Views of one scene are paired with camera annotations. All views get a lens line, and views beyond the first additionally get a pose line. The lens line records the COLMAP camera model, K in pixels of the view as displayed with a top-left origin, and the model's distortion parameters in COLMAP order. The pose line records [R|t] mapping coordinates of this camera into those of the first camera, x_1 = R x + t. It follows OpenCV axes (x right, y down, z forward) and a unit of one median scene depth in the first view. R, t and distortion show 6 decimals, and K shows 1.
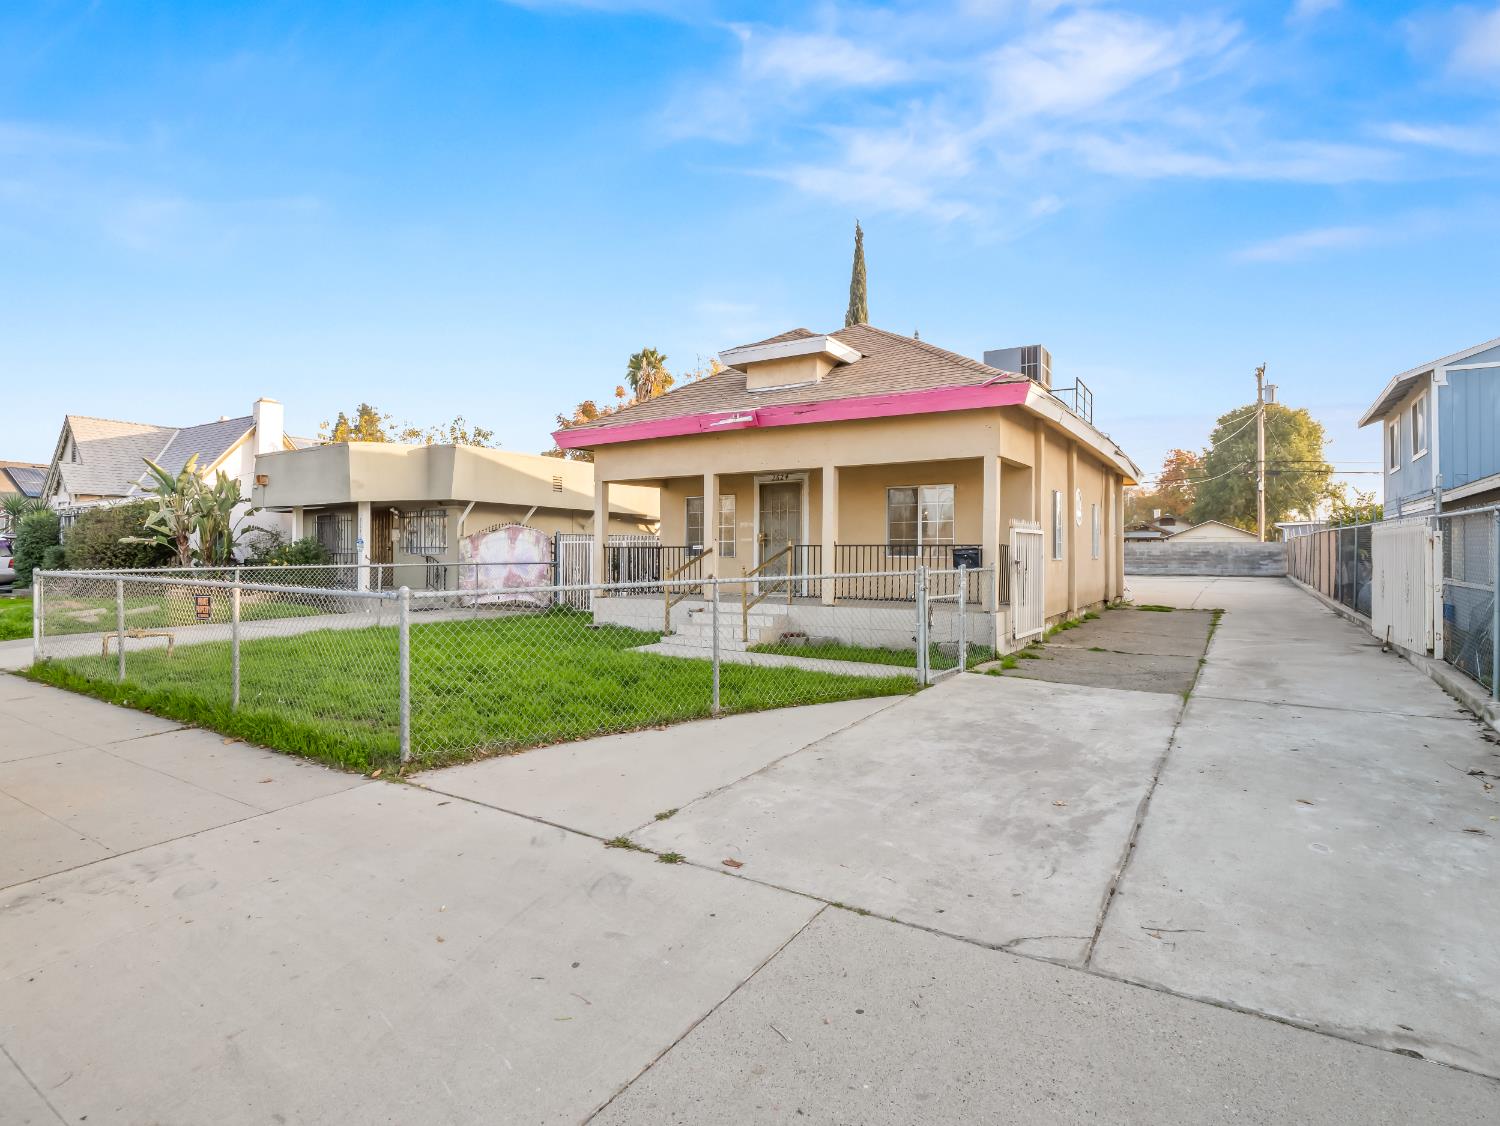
lens RADIAL K [[724.9, 0, 804.1], [0, 724.9, 545.1], [0, 0, 1]] dist [-0.016512, 0.000018]
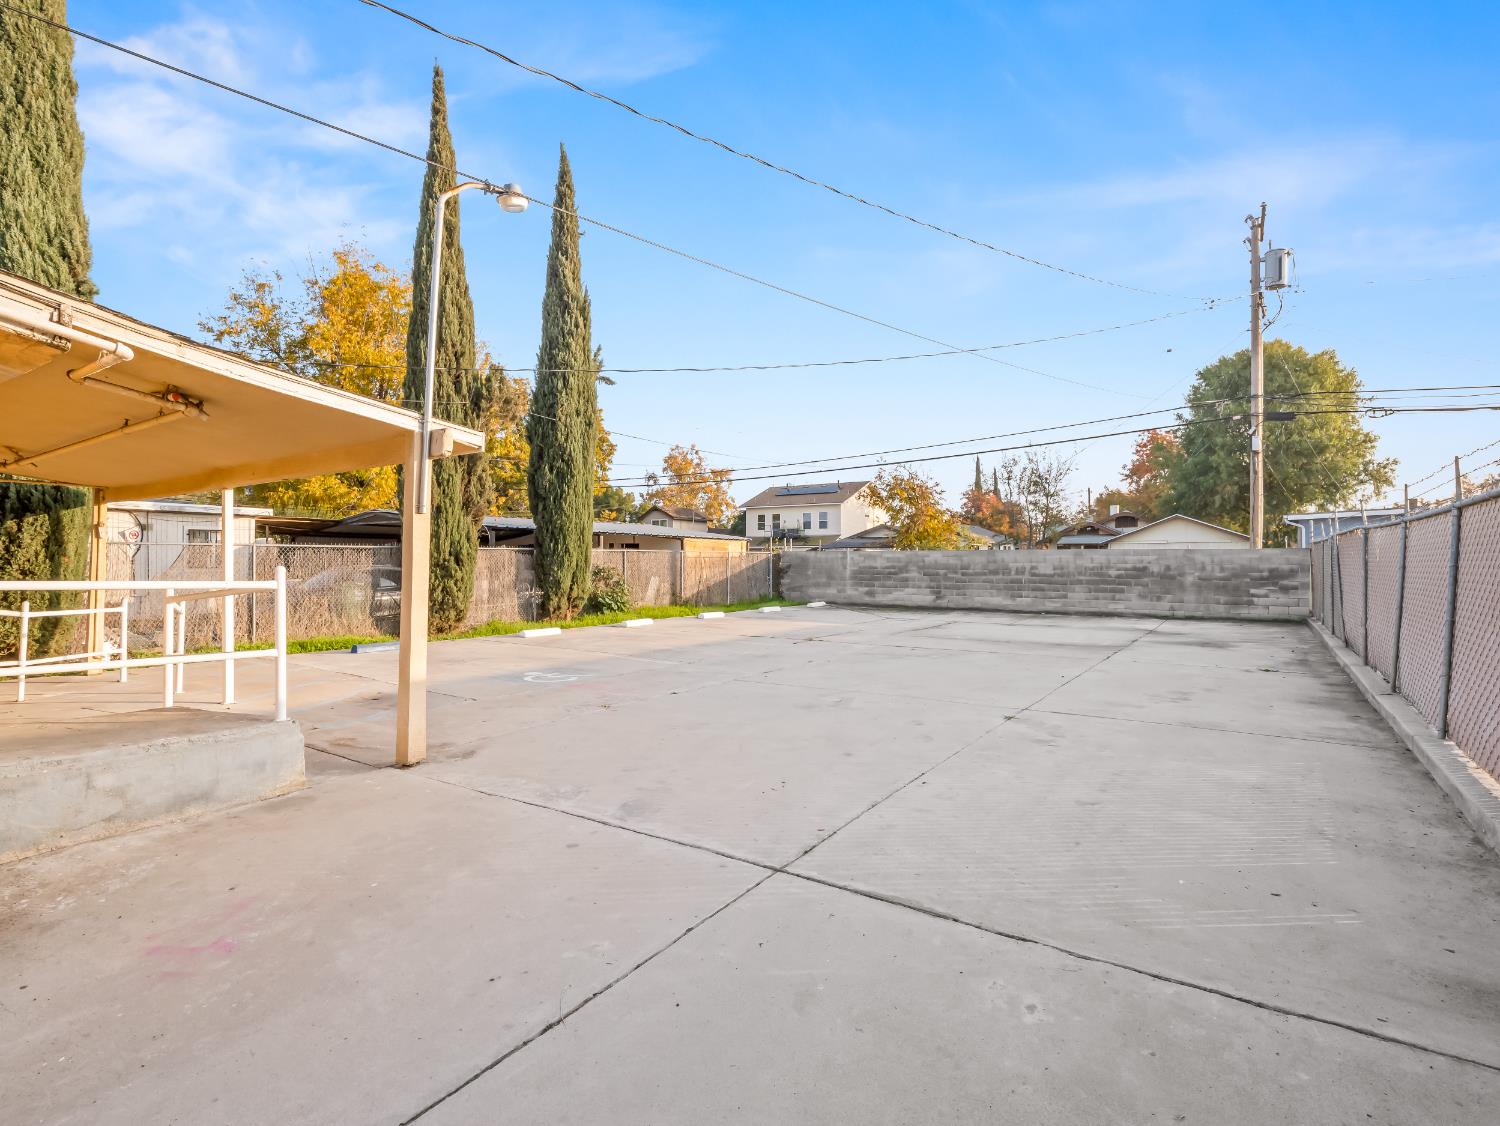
lens RADIAL K [[785.8, 0, 739.6], [0, 785.8, 554.2], [0, 0, 1]] dist [-0.001825, -0.001109]
pose [[0.999643, 0.003182, -0.026517, 0.254566], [-0.003164, 0.999995, 0.000728, 0.000096], [0.026519, -0.000644, 0.999648, 0.388941]]
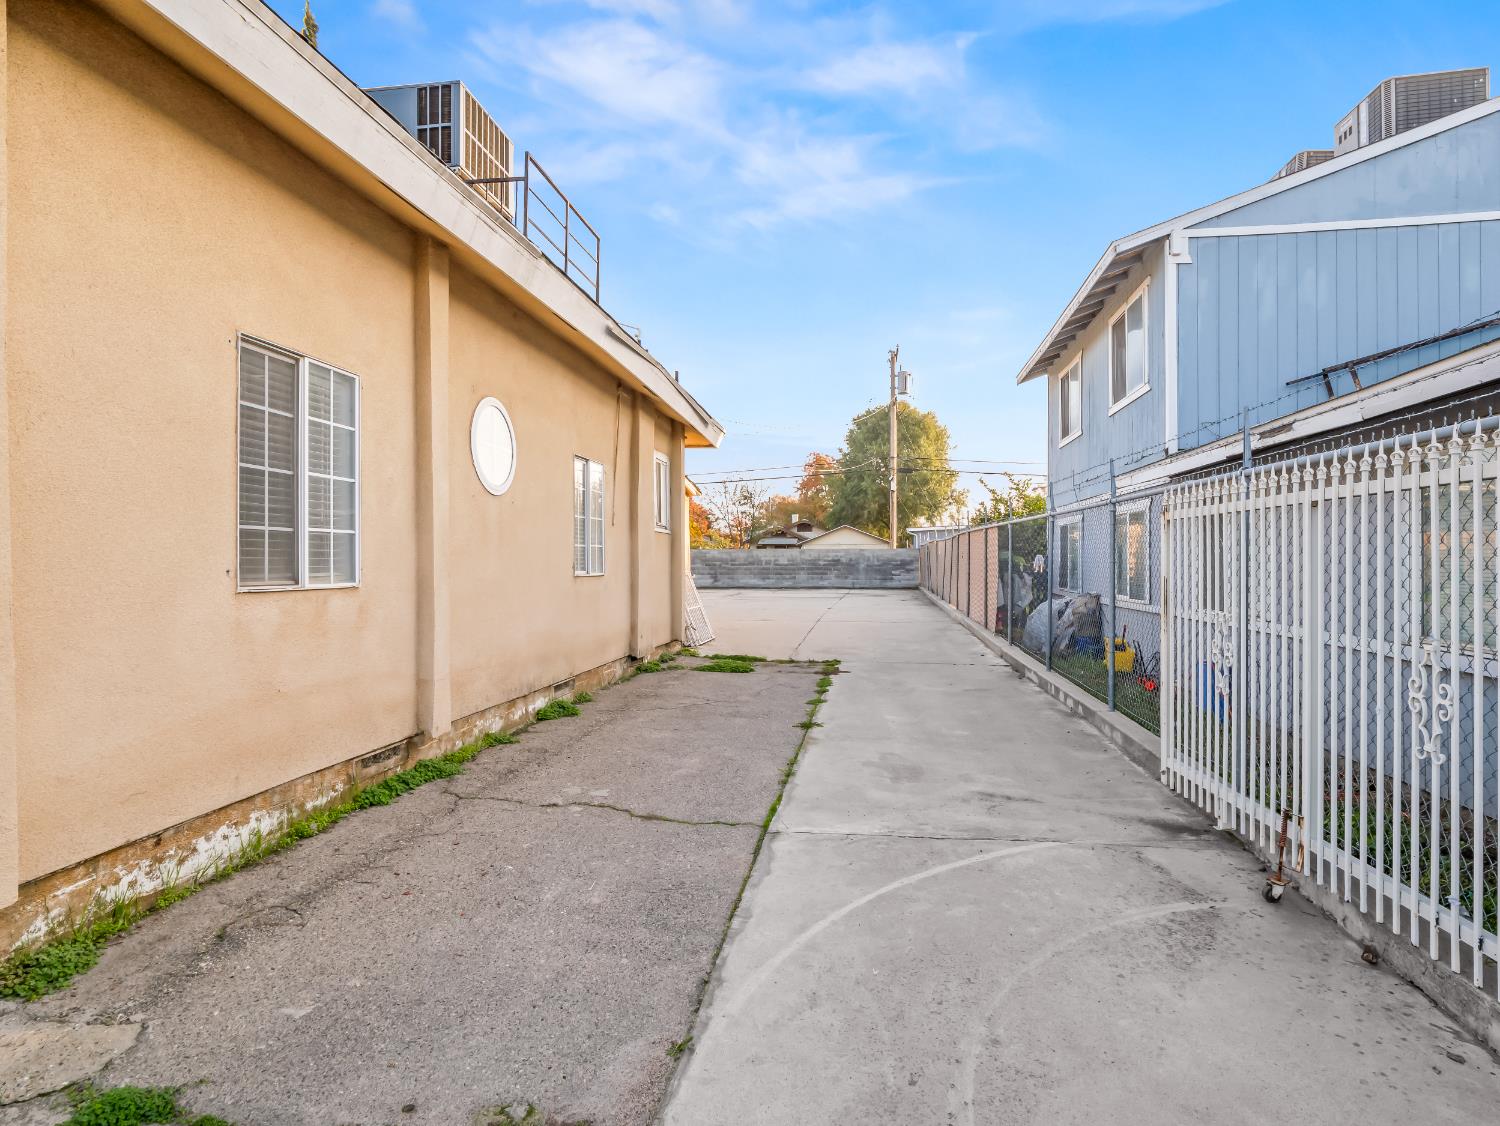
lens RADIAL K [[785.8, 0, 742.4], [0, 785.8, 562.0], [0, 0, 1]] dist [-0.001825, -0.001109]
pose [[0.929603, -0.002651, 0.368552, 0.100088], [-0.001574, 0.999936, 0.011164, 0.001286], [-0.368558, -0.010958, 0.929540, 0.160532]]
